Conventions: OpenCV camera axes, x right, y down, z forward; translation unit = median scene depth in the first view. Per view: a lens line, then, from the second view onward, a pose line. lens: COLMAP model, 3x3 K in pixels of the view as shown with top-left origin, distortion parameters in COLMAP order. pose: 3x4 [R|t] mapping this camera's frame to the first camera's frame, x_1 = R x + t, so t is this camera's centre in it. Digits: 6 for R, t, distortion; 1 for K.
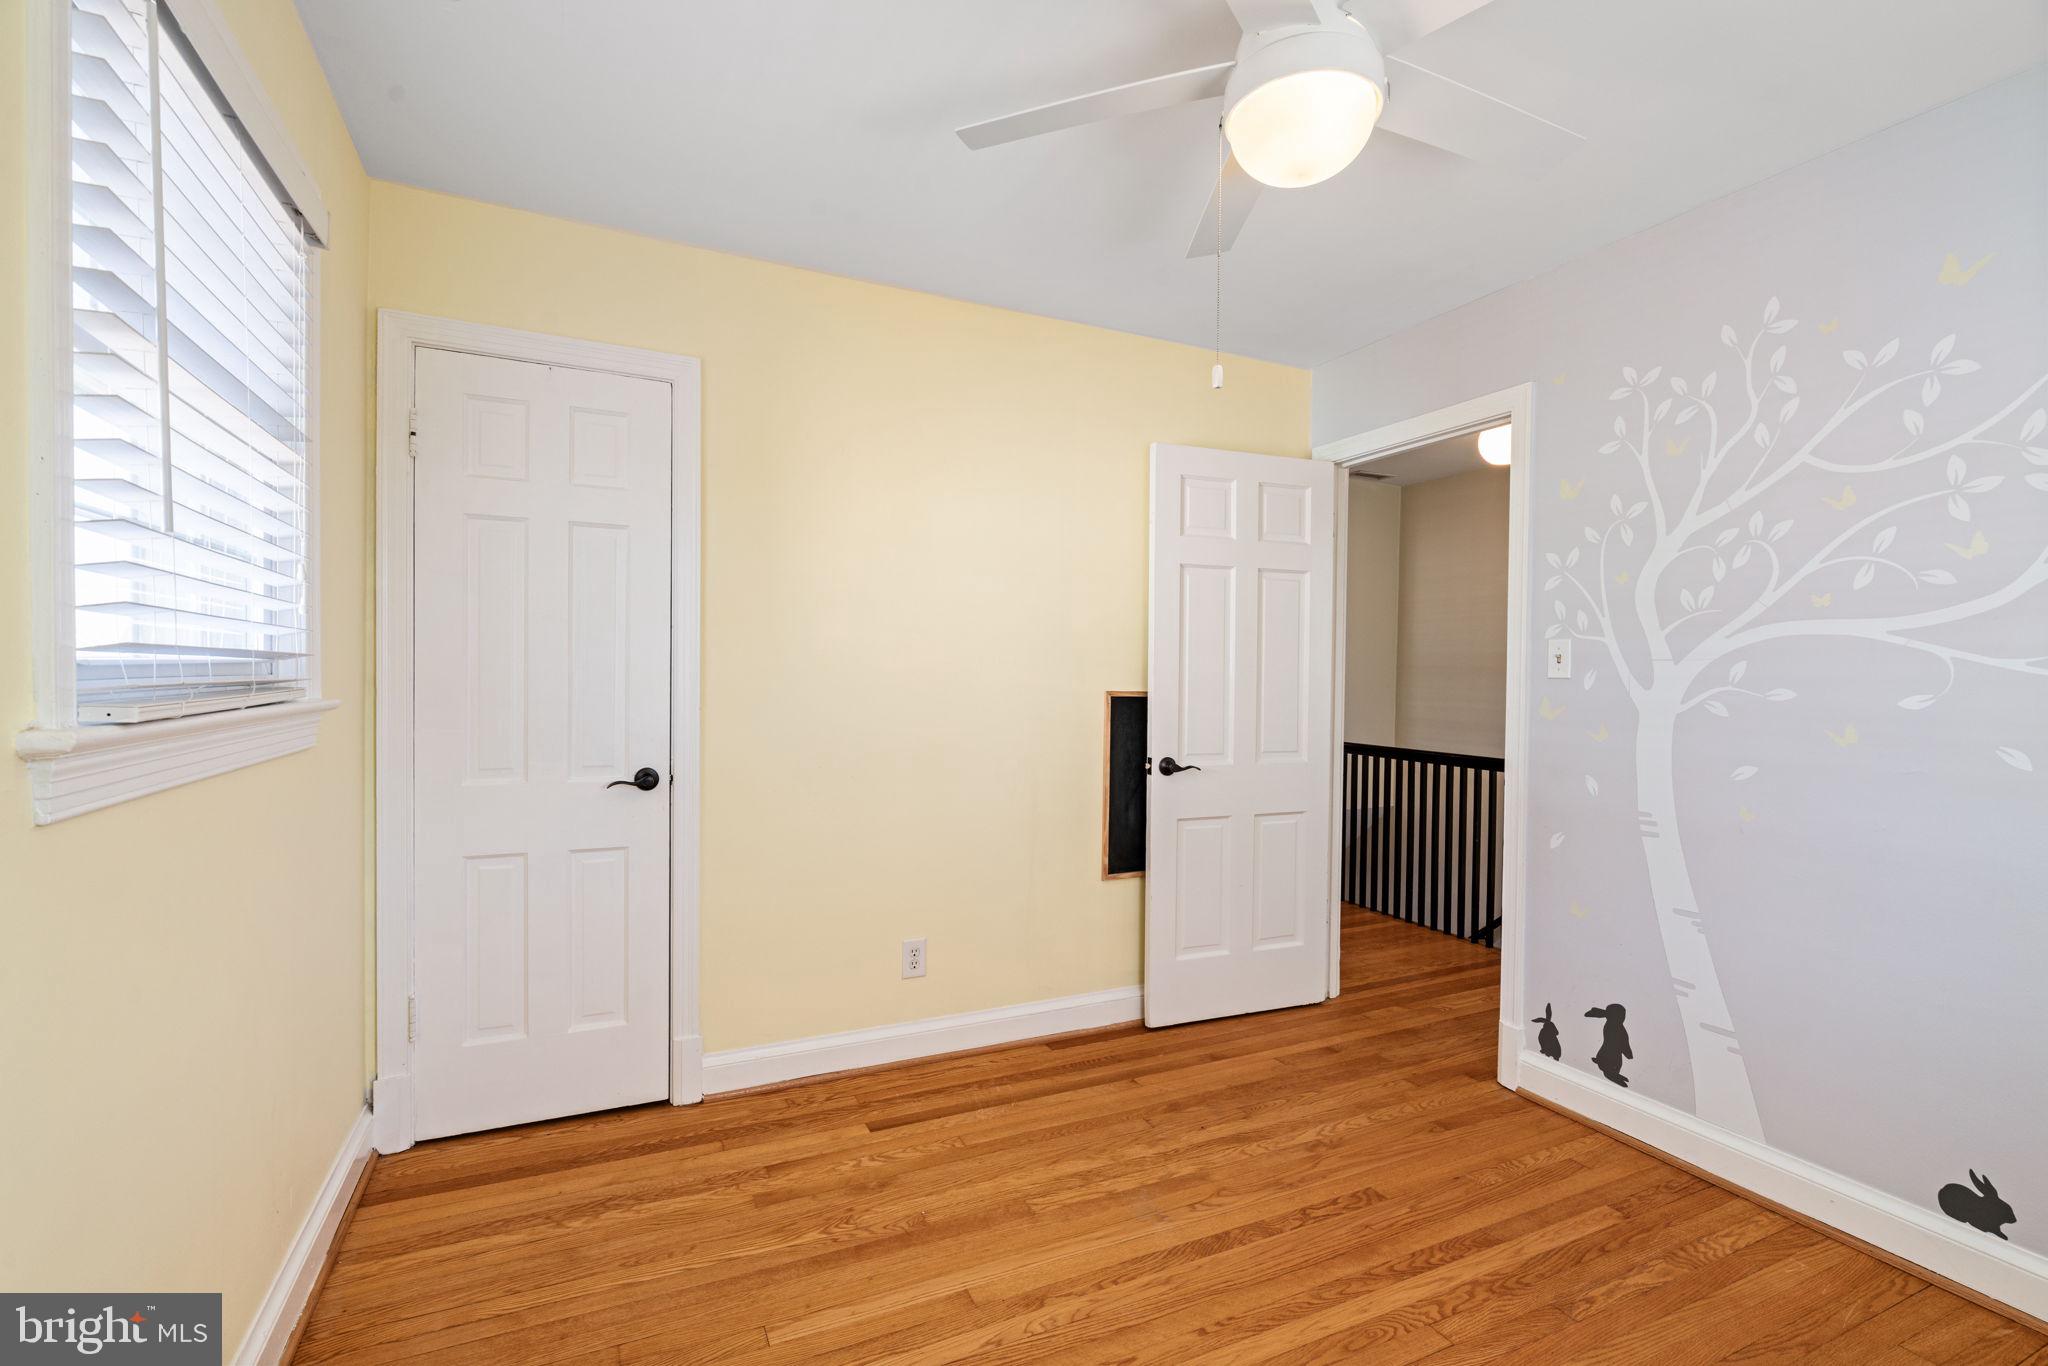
lens RADIAL K [[919.3, 0, 1022.7], [0, 919.3, 687.8], [0, 0, 1]] dist [-0.001339, 0.000010]
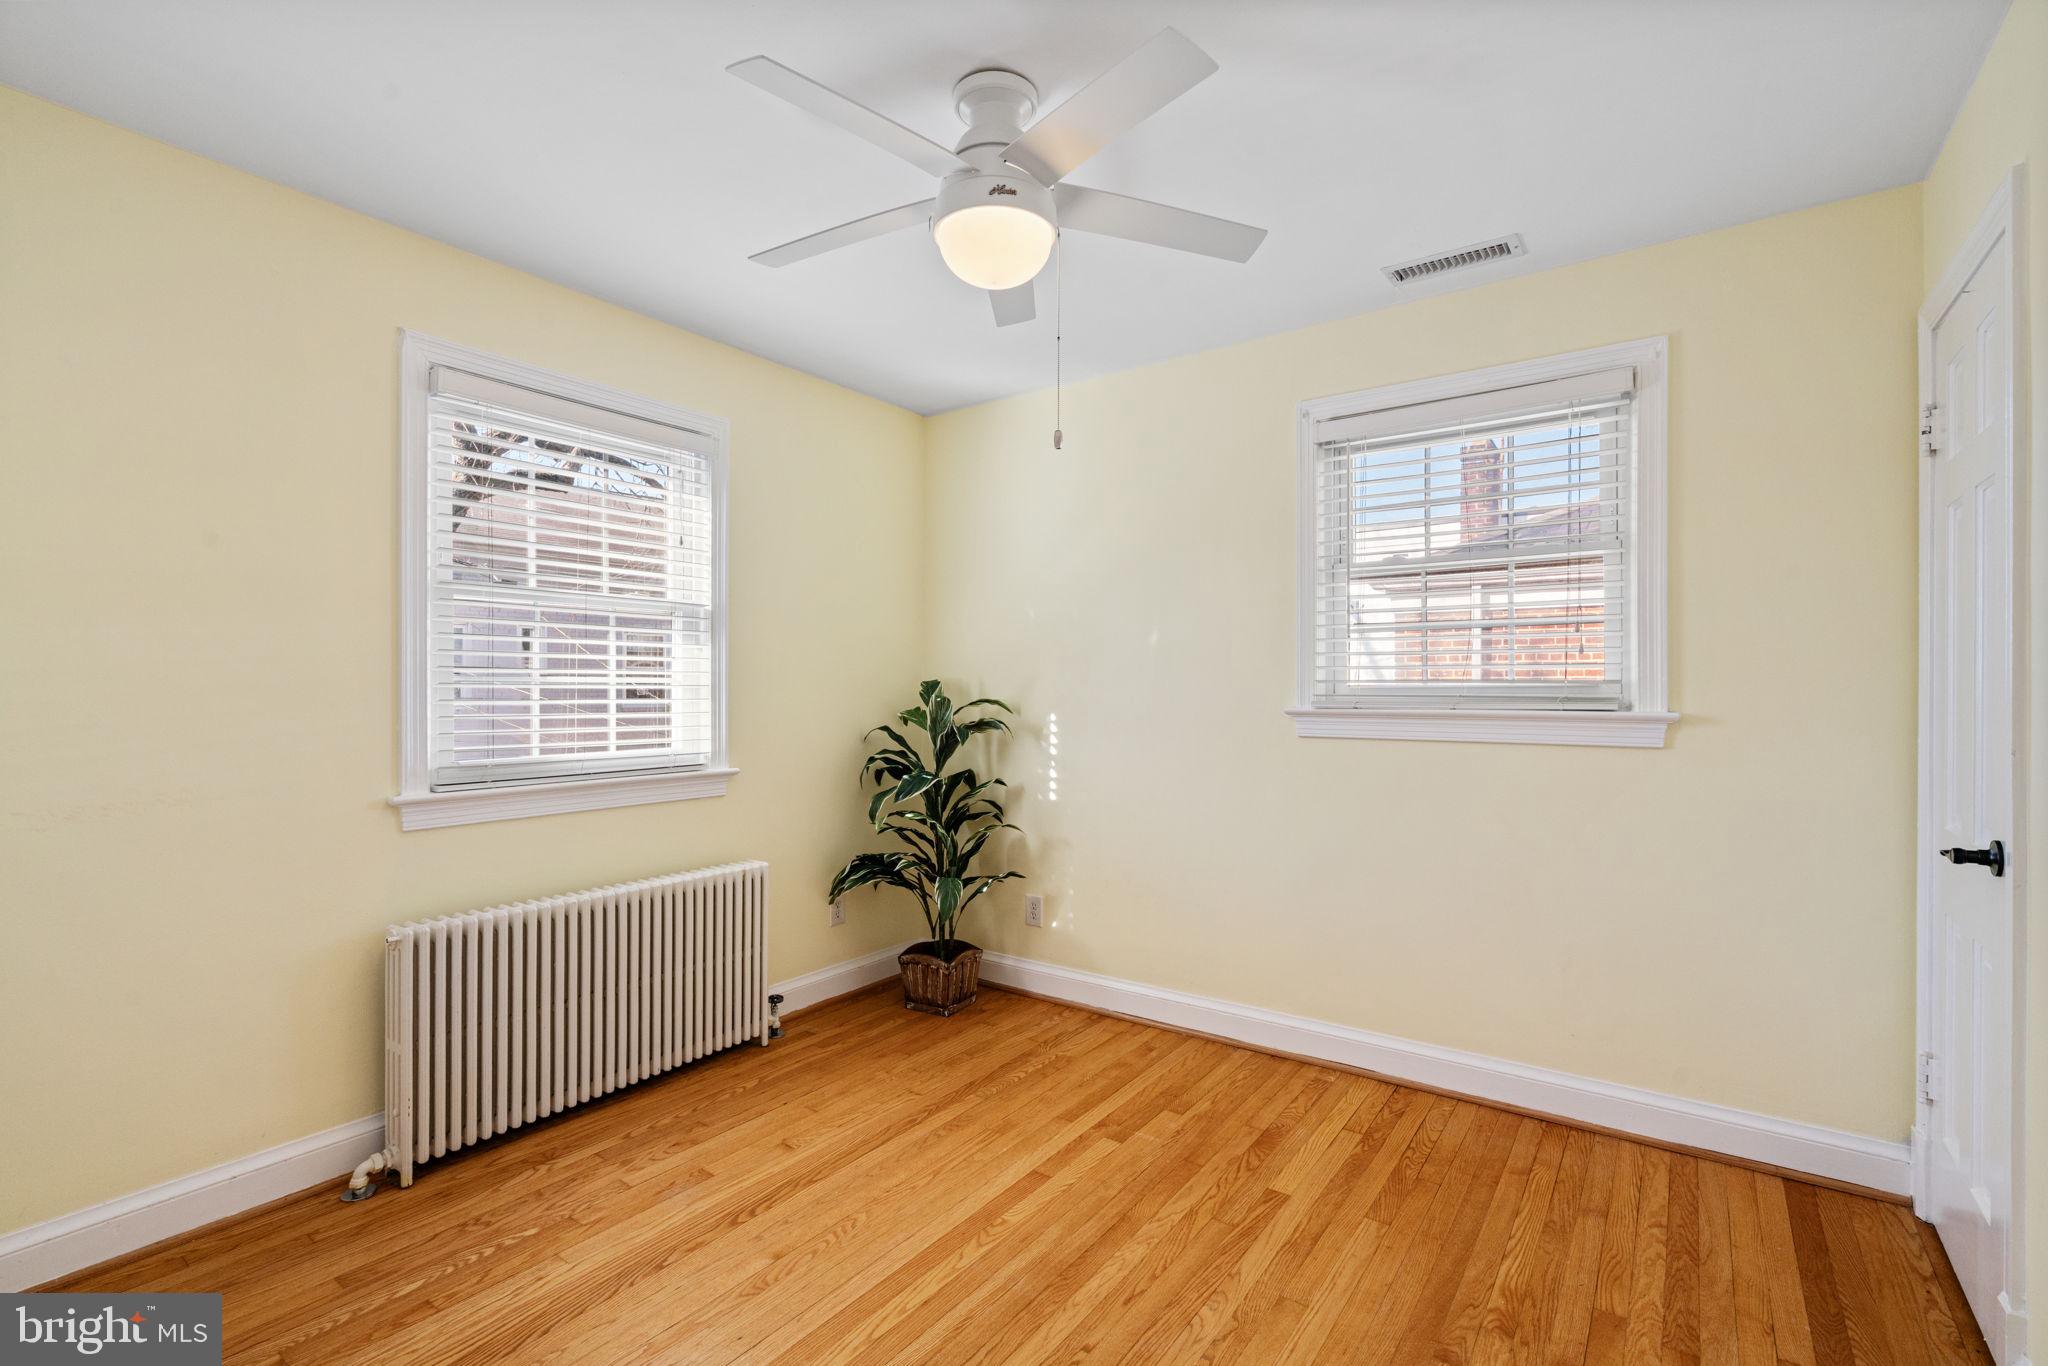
lens RADIAL K [[919.3, 0, 1022.7], [0, 919.3, 687.8], [0, 0, 1]] dist [-0.001339, 0.000010]
pose [[-0.880668, -0.012392, -0.473571, 0.647277], [-0.018949, 0.999779, 0.009077, -0.018888], [0.473354, 0.016967, -0.880709, 1.609318]]
